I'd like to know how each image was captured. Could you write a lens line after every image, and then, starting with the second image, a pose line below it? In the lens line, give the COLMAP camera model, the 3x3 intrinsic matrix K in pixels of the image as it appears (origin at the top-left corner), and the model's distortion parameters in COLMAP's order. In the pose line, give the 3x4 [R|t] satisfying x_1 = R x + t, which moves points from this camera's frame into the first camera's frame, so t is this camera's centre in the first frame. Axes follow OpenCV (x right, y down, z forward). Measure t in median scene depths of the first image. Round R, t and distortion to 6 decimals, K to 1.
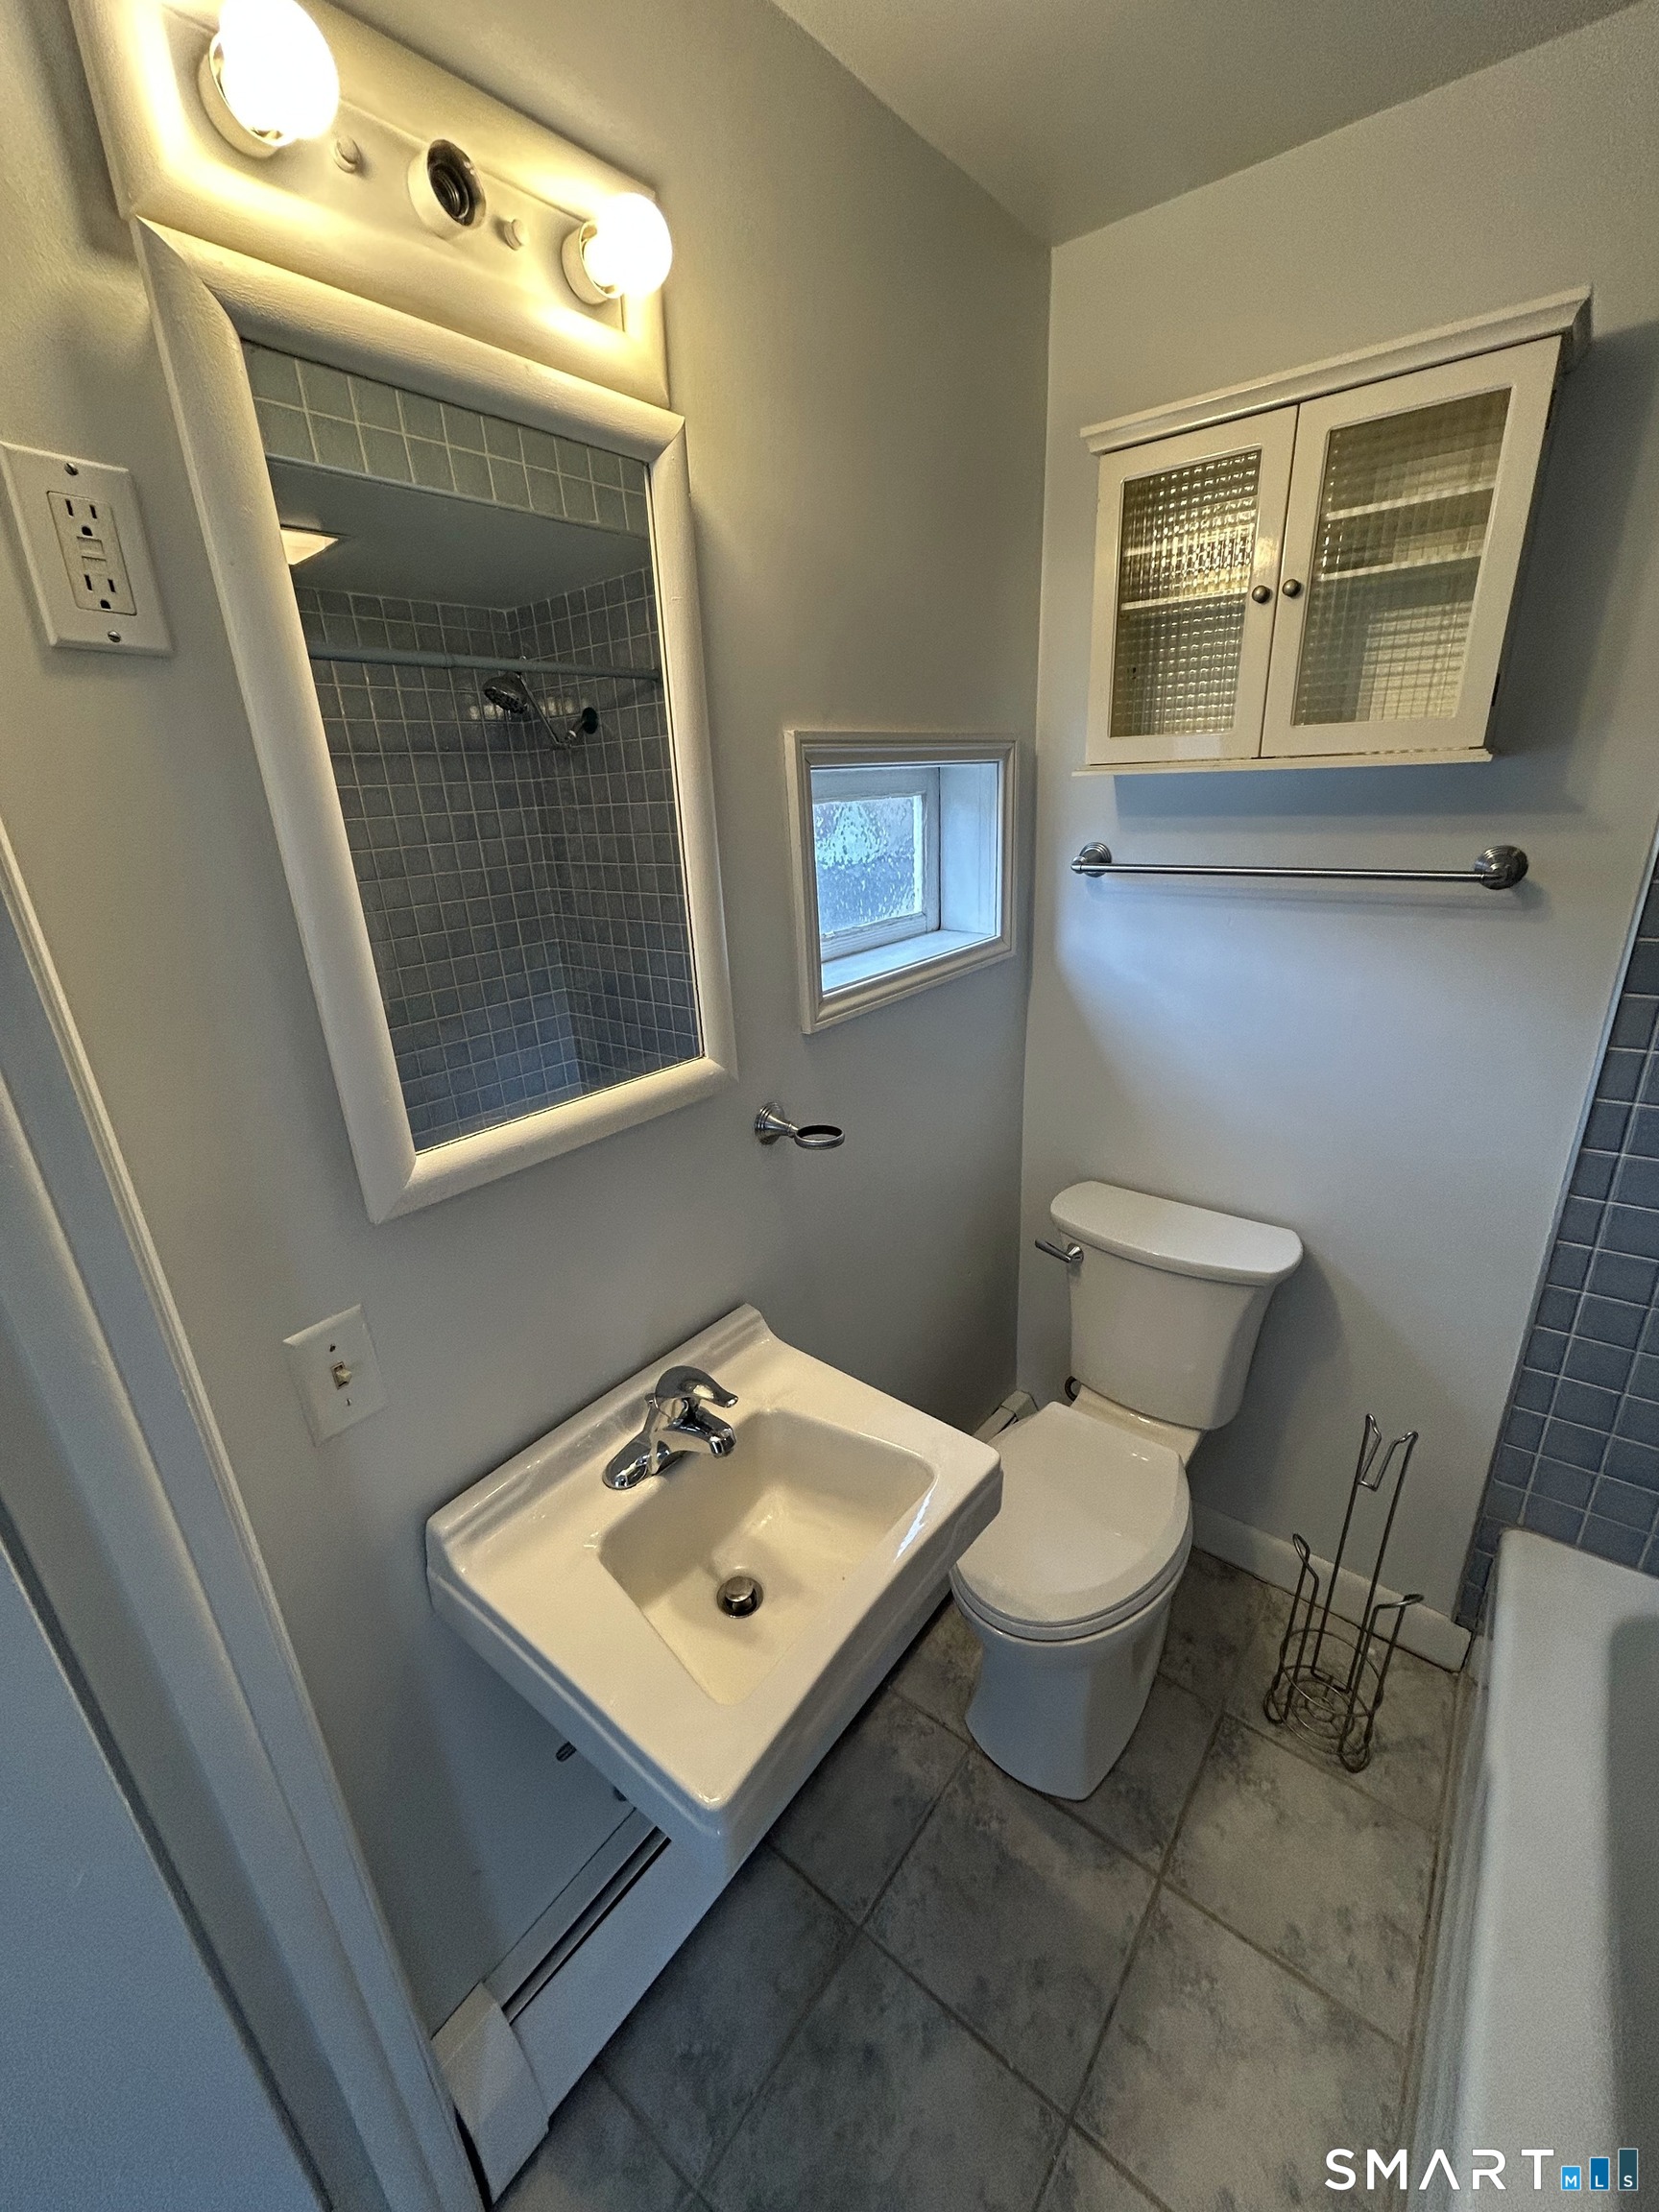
lens RADIAL K [[886.4, 0, 828.6], [0, 886.4, 1103.2], [0, 0, 1]] dist [-0.000590, -0.000339]
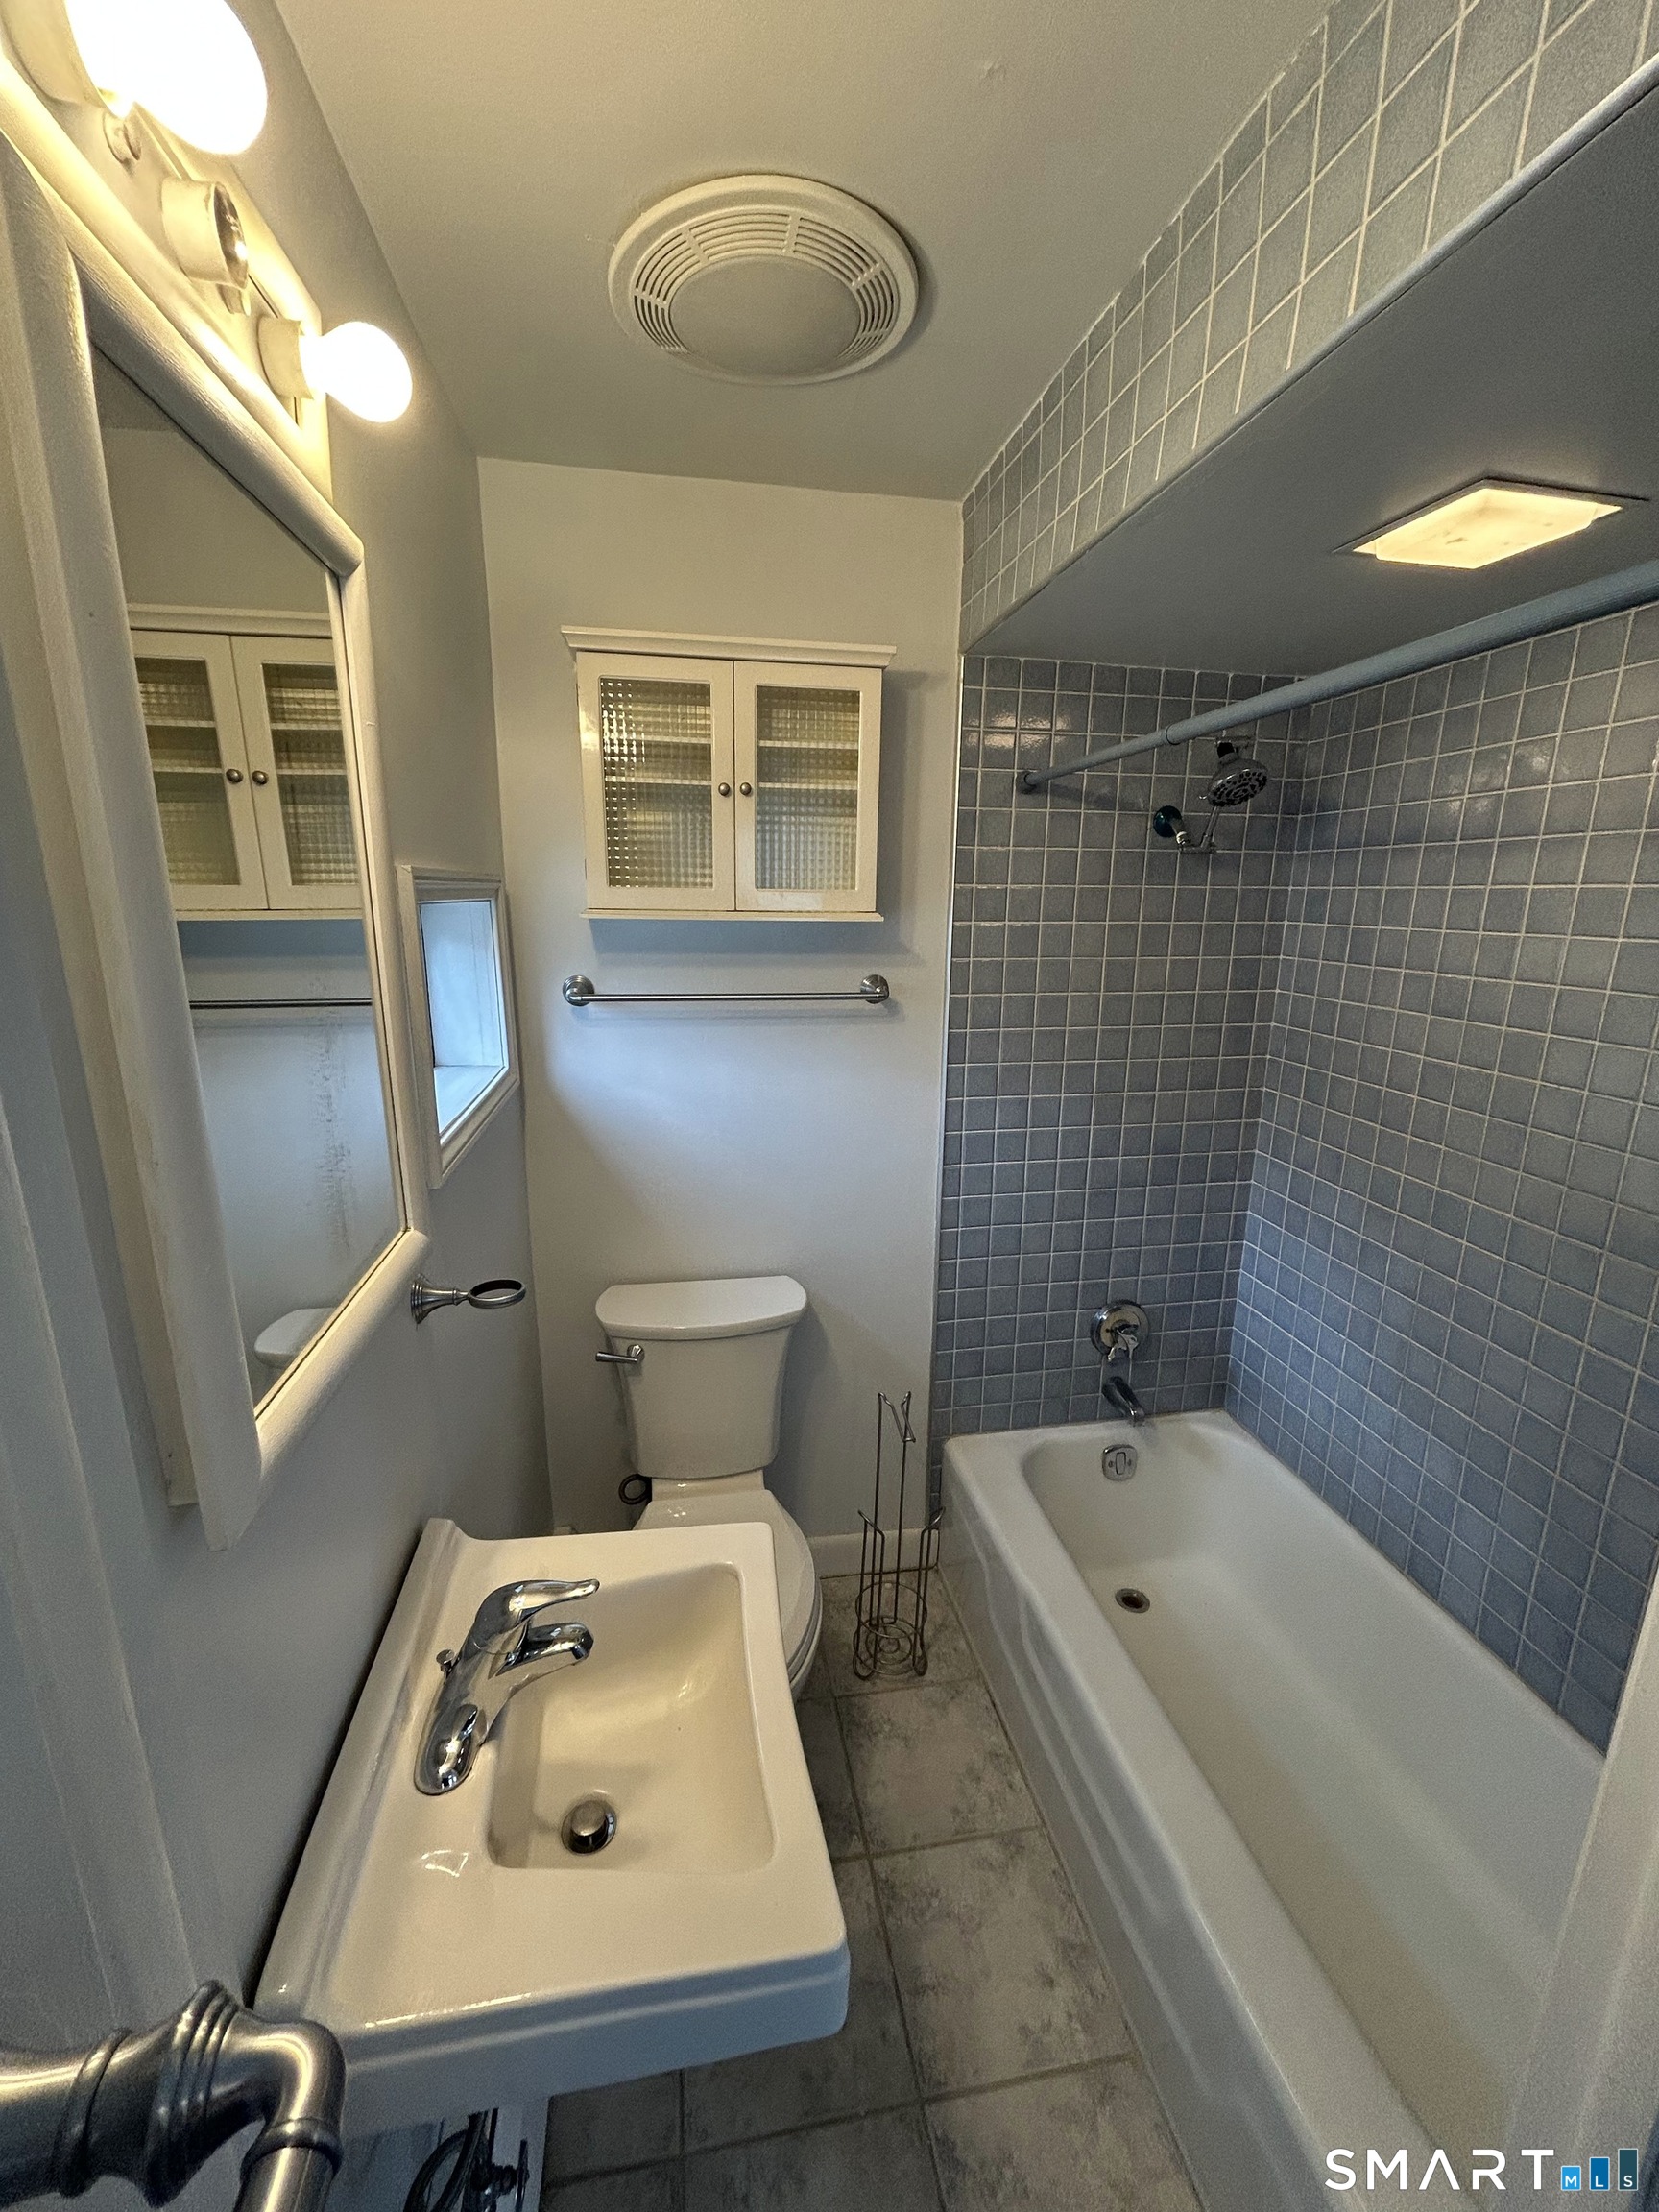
lens RADIAL K [[886.4, 0, 831.0], [0, 886.4, 1107.5], [0, 0, 1]] dist [-0.000590, -0.000339]
pose [[0.658659, -0.122932, 0.742331, -0.405555], [0.219631, 0.975011, -0.033411, -0.039343], [-0.719674, 0.185046, 0.669199, 0.097693]]
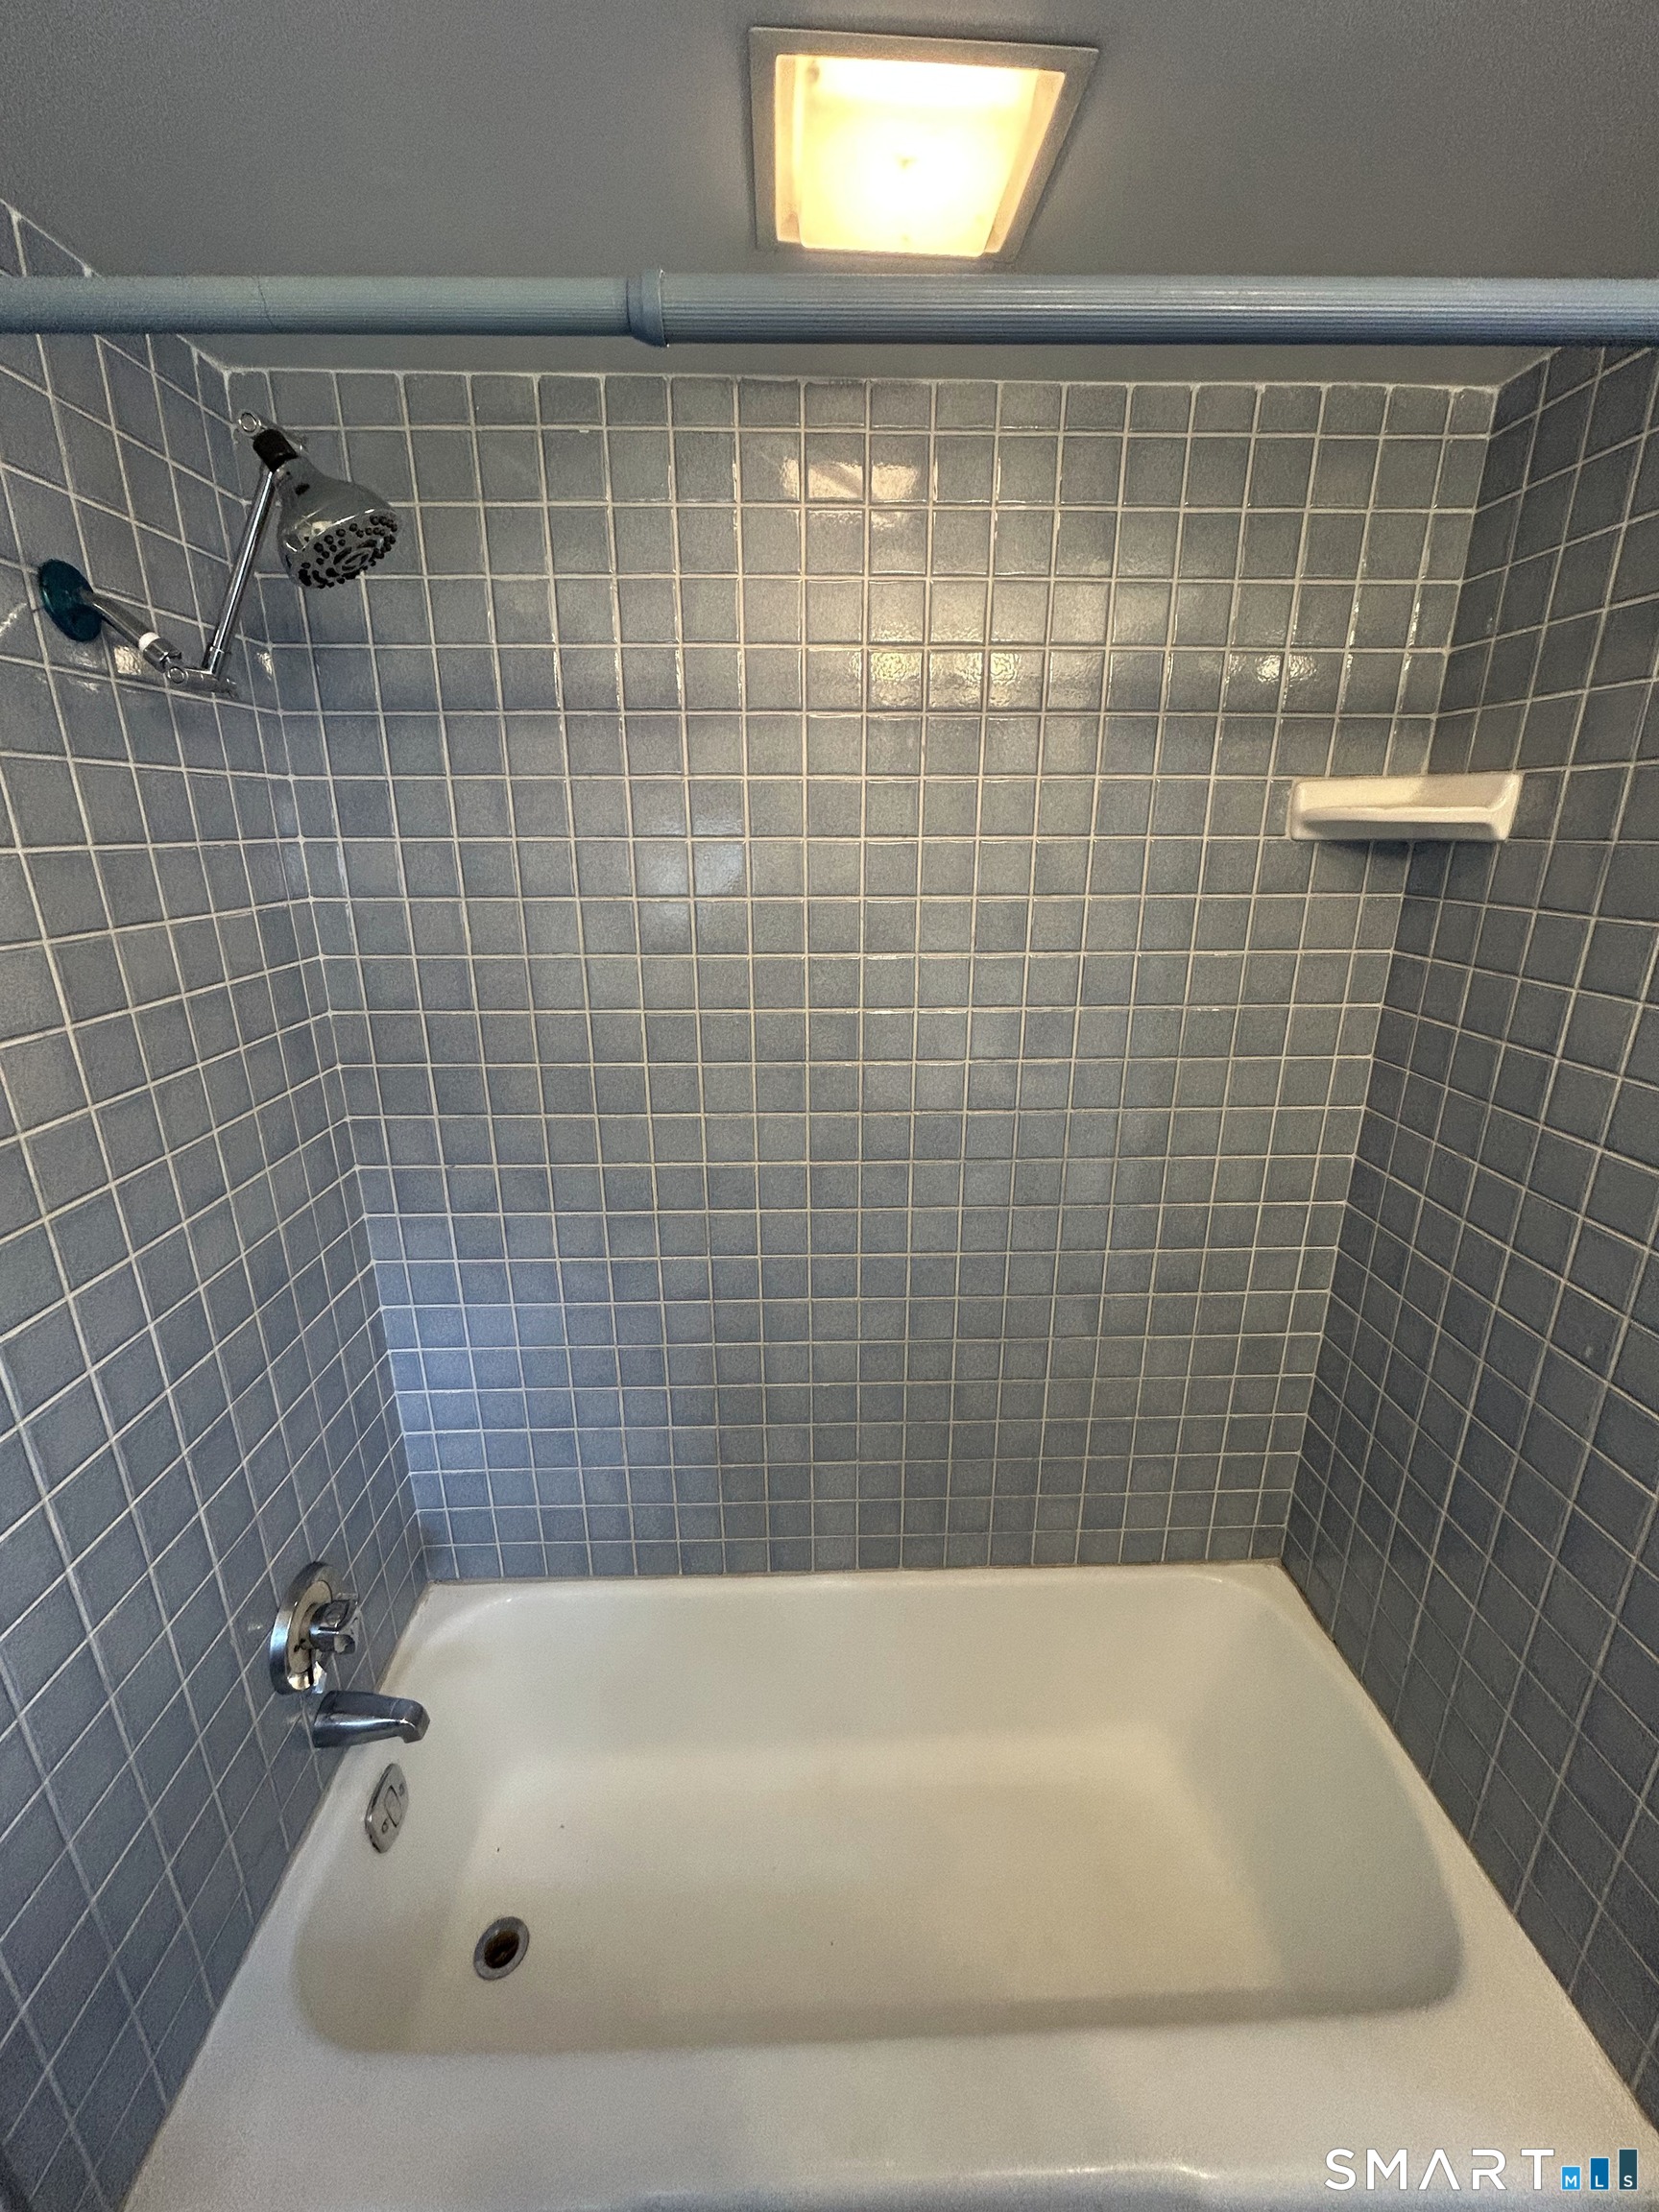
lens RADIAL K [[886.4, 0, 827.0], [0, 886.4, 1104.1], [0, 0, 1]] dist [-0.000590, -0.000339]
pose [[-0.641462, -0.183002, 0.745008, 0.246143], [0.294620, 0.837895, 0.459491, -0.261483], [-0.708326, 0.514240, -0.483562, 0.694191]]
